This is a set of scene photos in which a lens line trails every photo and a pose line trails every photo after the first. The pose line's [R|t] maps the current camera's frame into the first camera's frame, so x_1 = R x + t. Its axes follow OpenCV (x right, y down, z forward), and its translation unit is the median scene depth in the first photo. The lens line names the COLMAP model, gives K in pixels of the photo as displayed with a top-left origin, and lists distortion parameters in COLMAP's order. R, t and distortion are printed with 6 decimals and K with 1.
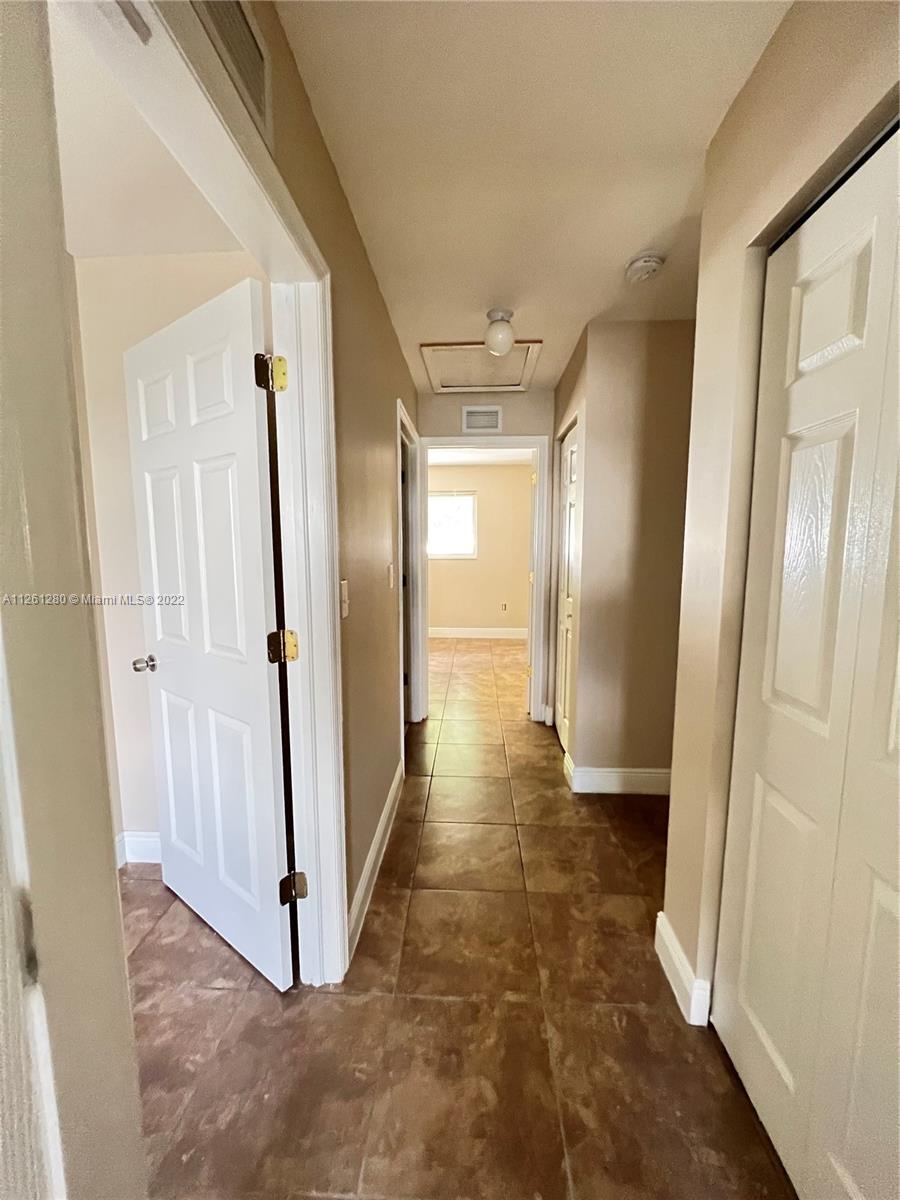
lens RADIAL K [[479.1, 0, 446.7], [0, 479.1, 600.8], [0, 0, 1]] dist [-0.001342, 0.000577]
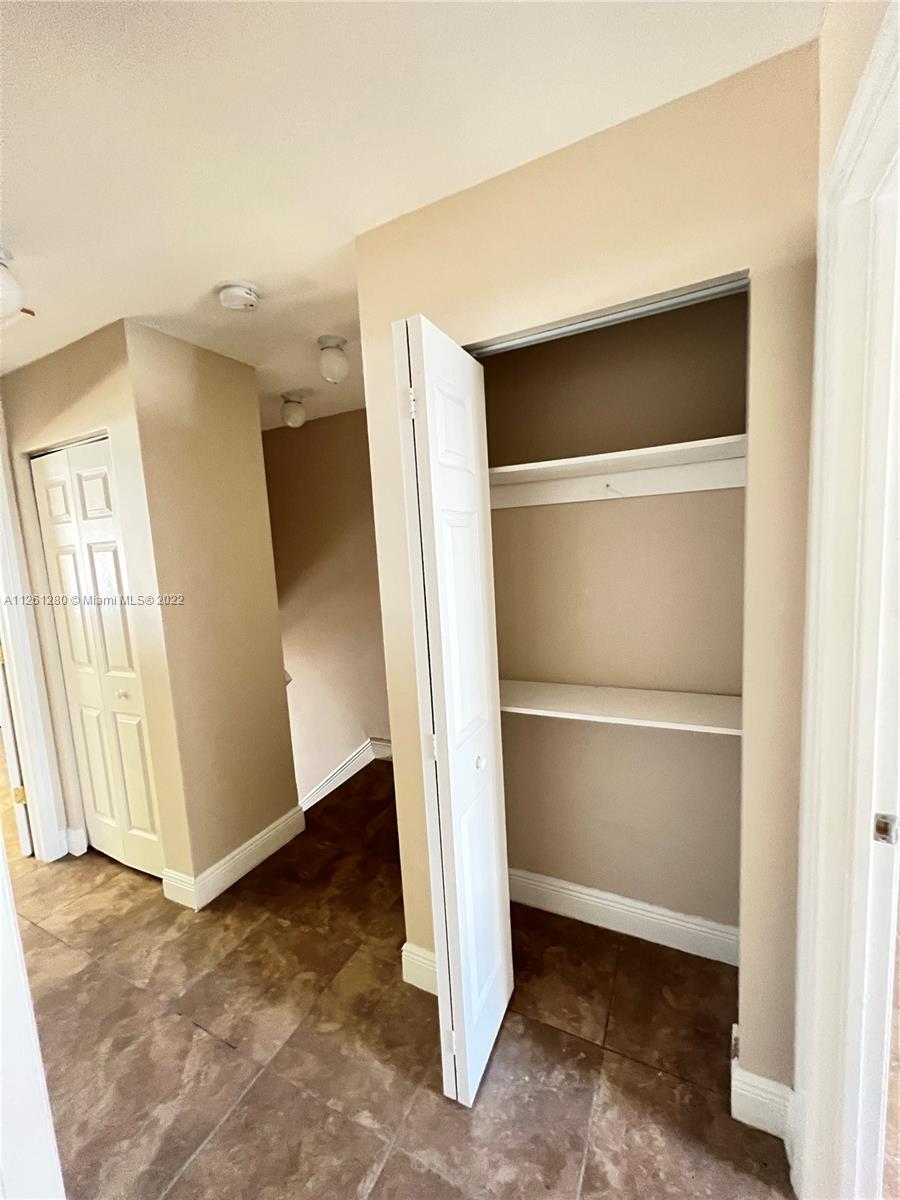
lens RADIAL K [[479.1, 0, 447.8], [0, 479.1, 600.5], [0, 0, 1]] dist [-0.001342, 0.000577]
pose [[0.396555, -0.127678, 0.909089, -0.352137], [0.169006, 0.983508, 0.064407, -0.132042], [-0.902320, 0.128101, 0.411593, 0.370532]]
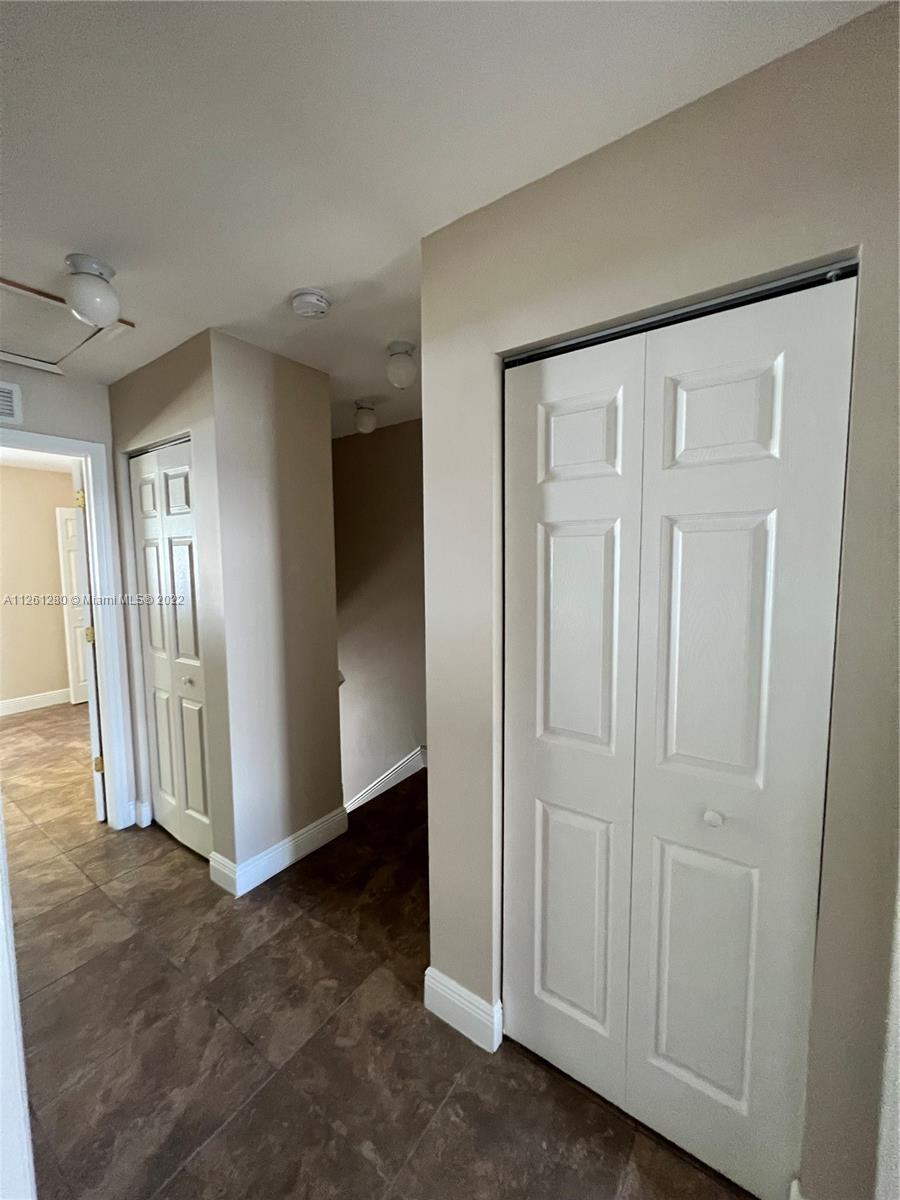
lens RADIAL K [[479.1, 0, 447.5], [0, 479.1, 600.7], [0, 0, 1]] dist [-0.001342, 0.000577]
pose [[0.533539, -0.080554, 0.841931, -0.296472], [0.110976, 0.993515, 0.024731, -0.127210], [-0.838463, 0.080239, 0.539019, 0.348309]]
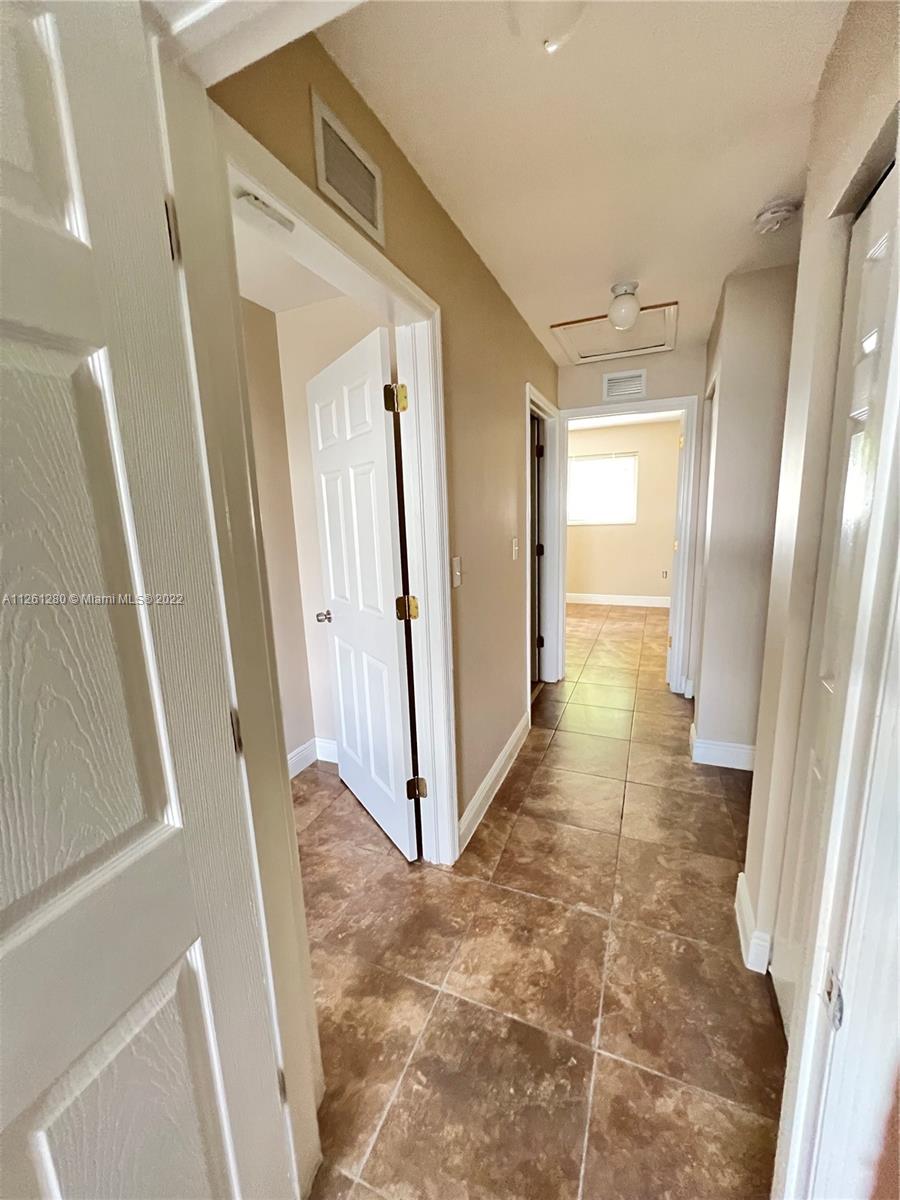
lens RADIAL K [[479.1, 0, 447.6], [0, 479.1, 601.7], [0, 0, 1]] dist [-0.001342, 0.000577]
pose [[0.938907, 0.033723, -0.342514, 0.172633], [-0.007091, 0.996872, 0.078709, -0.021004], [0.344097, -0.071472, 0.936210, -0.157422]]
